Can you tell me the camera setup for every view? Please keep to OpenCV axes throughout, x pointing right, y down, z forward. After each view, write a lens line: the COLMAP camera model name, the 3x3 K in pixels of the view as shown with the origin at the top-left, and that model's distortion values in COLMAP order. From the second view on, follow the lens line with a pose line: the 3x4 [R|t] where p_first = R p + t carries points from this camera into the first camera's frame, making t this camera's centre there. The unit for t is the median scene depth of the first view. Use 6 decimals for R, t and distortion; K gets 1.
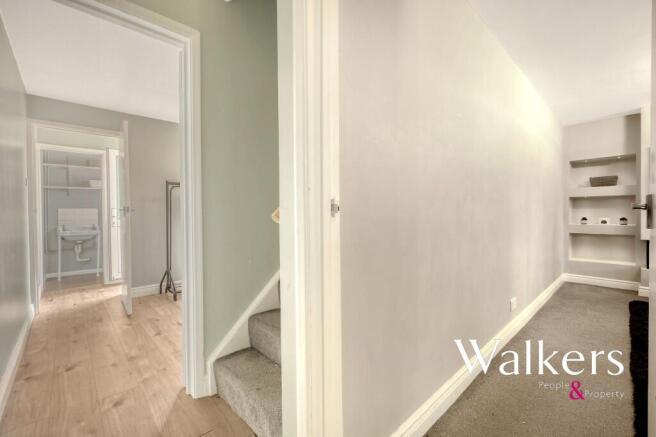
lens RADIAL K [[281.1, 0, 324.3], [0, 281.1, 217.7], [0, 0, 1]] dist [0.010652, -0.000214]
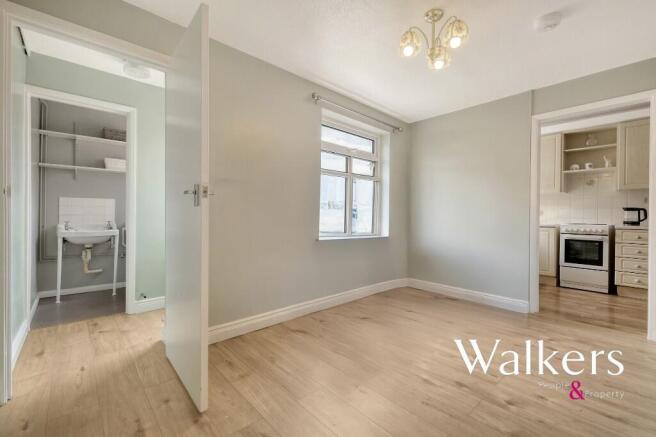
lens RADIAL K [[281.1, 0, 330.4], [0, 281.1, 216.1], [0, 0, 1]] dist [0.010652, -0.000214]
pose [[0.999798, 0.019817, 0.003287, -0.279178], [-0.019797, 0.999786, -0.005953, 0.005416], [-0.003404, 0.005887, 0.999977, 0.306622]]
